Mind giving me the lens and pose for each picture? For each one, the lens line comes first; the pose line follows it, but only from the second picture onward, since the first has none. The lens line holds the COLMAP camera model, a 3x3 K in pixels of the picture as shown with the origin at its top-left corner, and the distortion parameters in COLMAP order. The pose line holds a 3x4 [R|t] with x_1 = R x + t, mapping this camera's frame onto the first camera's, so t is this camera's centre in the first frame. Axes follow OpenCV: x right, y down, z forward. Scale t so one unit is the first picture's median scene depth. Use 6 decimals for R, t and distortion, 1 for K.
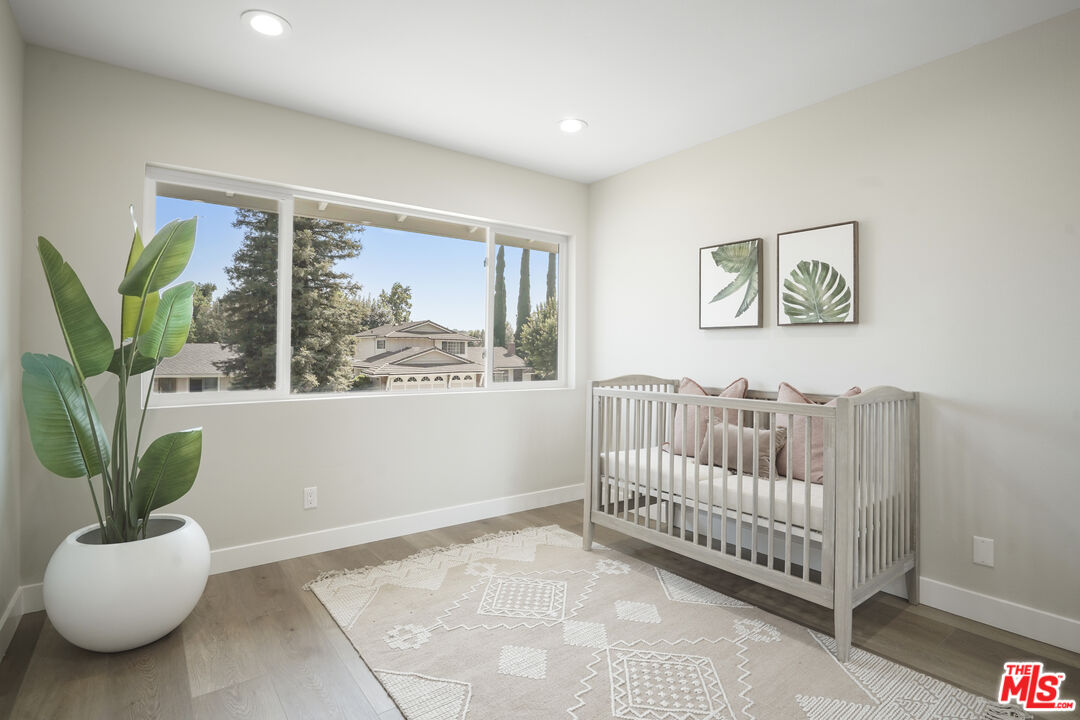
lens RADIAL K [[505.7, 0, 510.4], [0, 505.7, 344.4], [0, 0, 1]] dist [-0.000725, 0.000619]
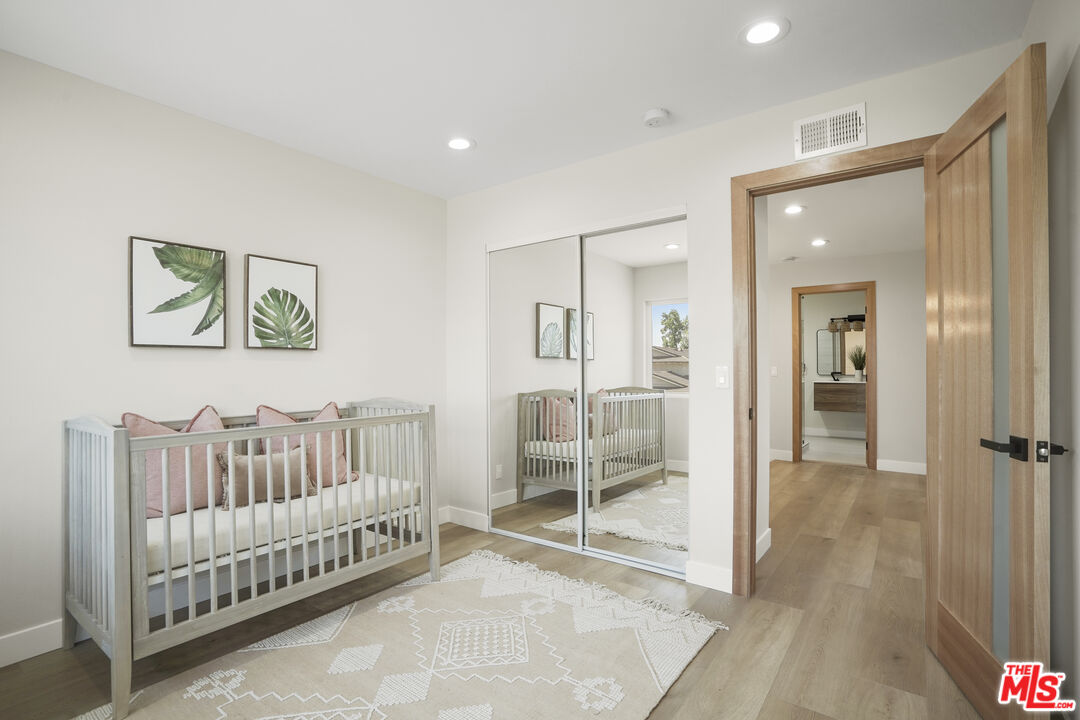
lens RADIAL K [[505.7, 0, 539.8], [0, 505.7, 367.8], [0, 0, 1]] dist [-0.000725, 0.000619]
pose [[-0.240619, -0.004557, 0.970609, -0.575570], [-0.004917, 0.999982, 0.003476, -0.005500], [-0.970607, -0.003936, -0.240637, 0.718303]]
